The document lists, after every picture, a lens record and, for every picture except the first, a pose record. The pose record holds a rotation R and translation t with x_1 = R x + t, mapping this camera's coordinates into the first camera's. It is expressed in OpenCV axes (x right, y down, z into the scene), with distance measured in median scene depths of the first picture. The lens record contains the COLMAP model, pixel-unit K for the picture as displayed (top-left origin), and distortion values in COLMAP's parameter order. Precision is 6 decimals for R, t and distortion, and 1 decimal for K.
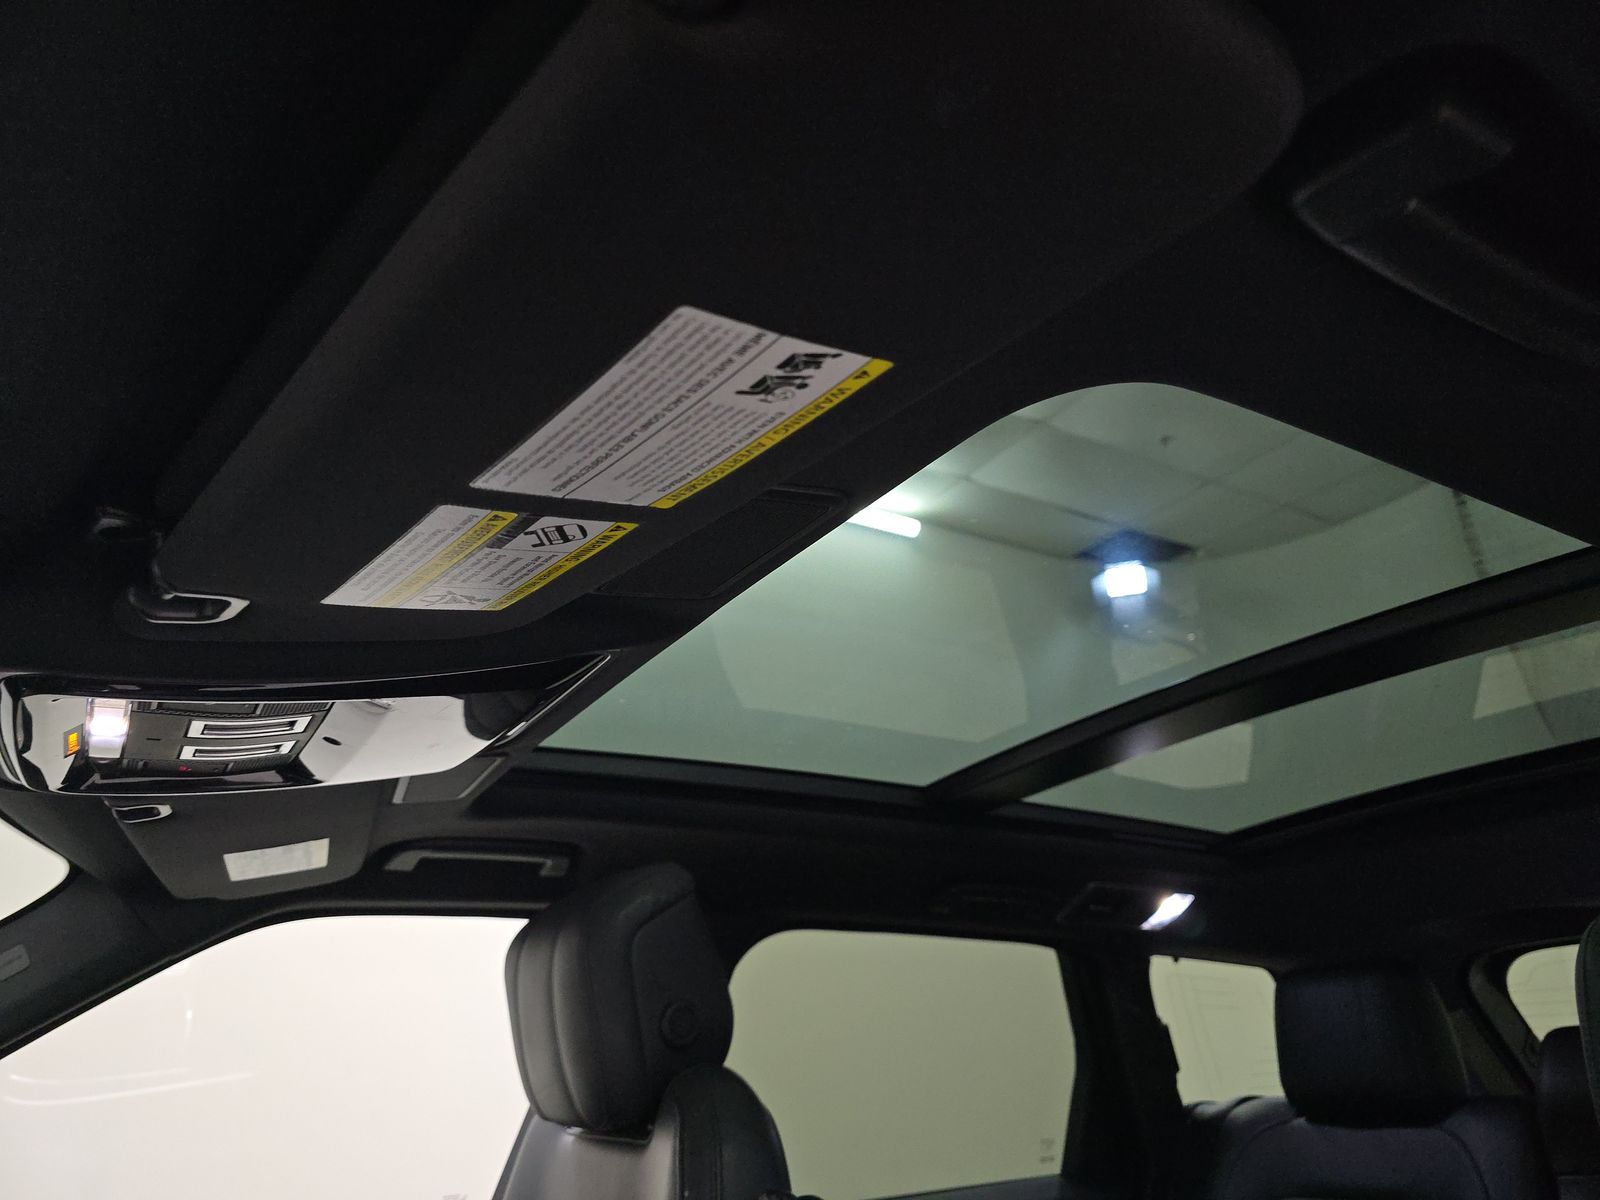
lens RADIAL K [[1068.4, 0, 802.8], [0, 1068.4, 603.1], [0, 0, 1]] dist [-0.001973, -0.002823]
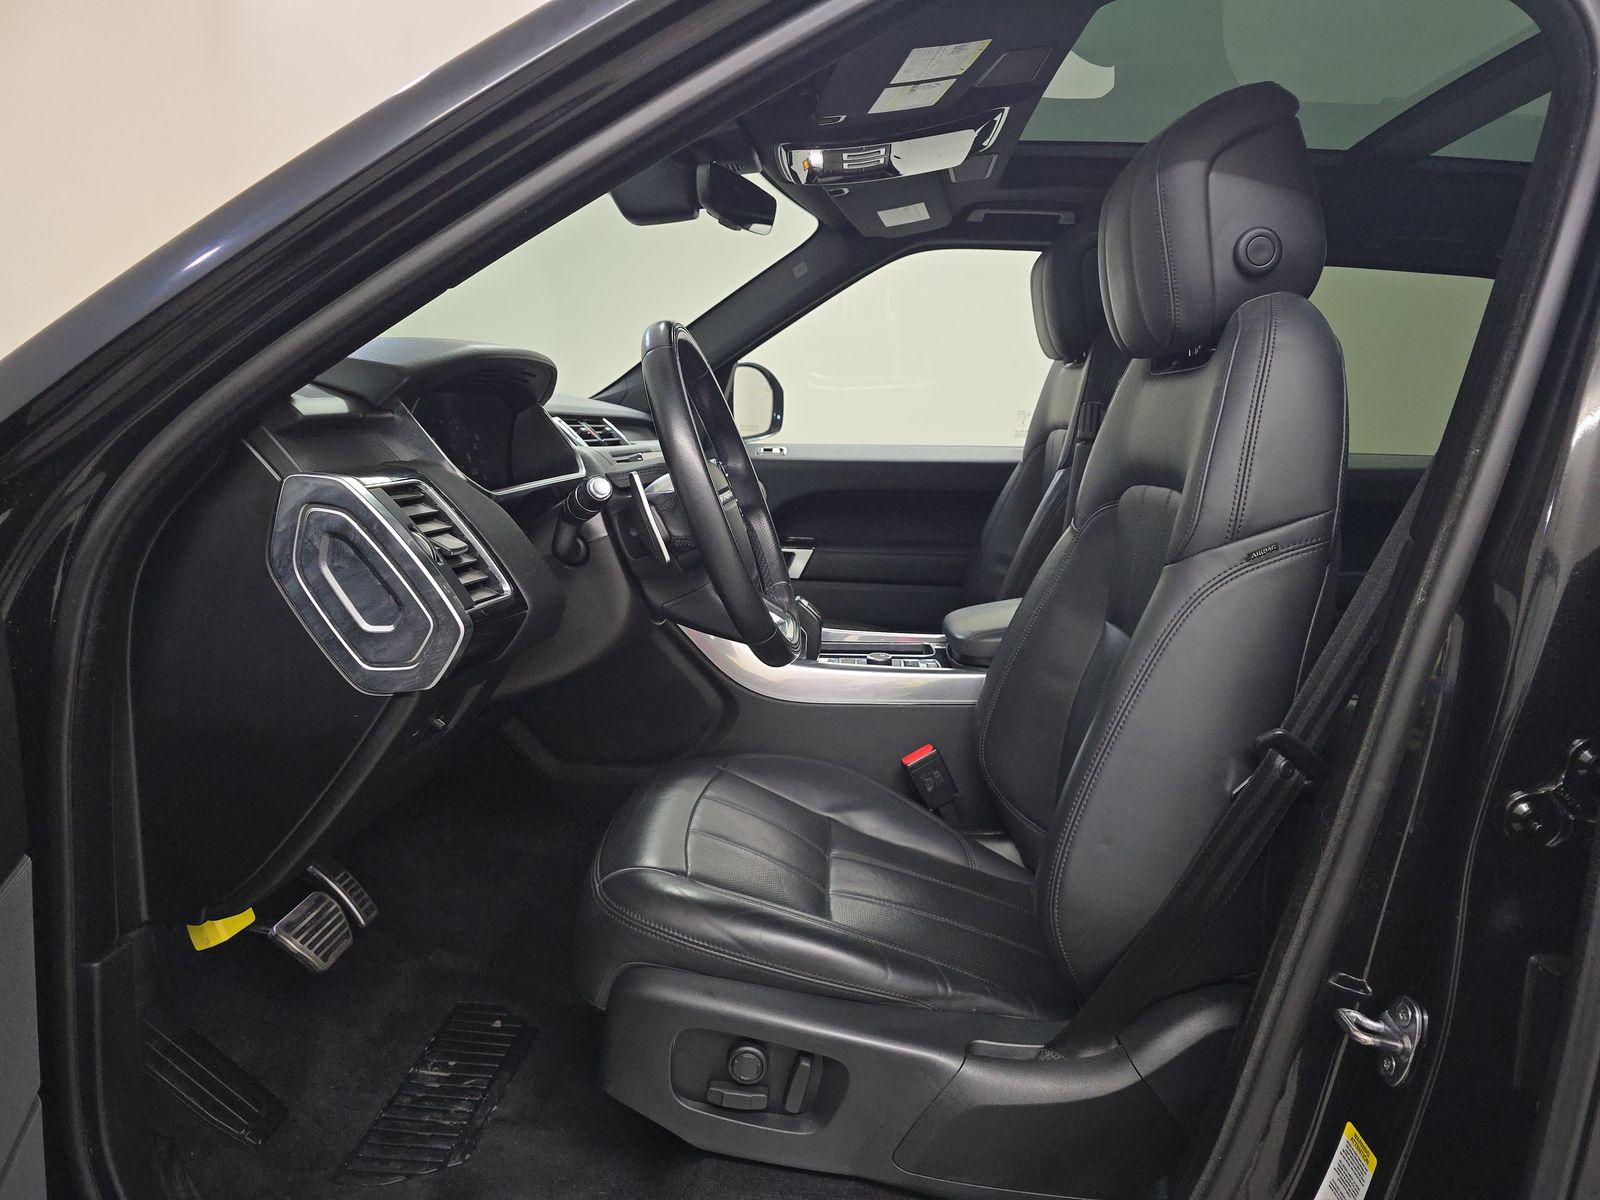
lens RADIAL K [[1068.4, 0, 800.0], [0, 1068.4, 601.1], [0, 0, 1]] dist [-0.001973, -0.002823]
pose [[0.814449, 0.176580, -0.552714, 0.670305], [0.149227, 0.856781, 0.493616, -0.177102], [0.560717, -0.484505, 0.671454, -0.915536]]
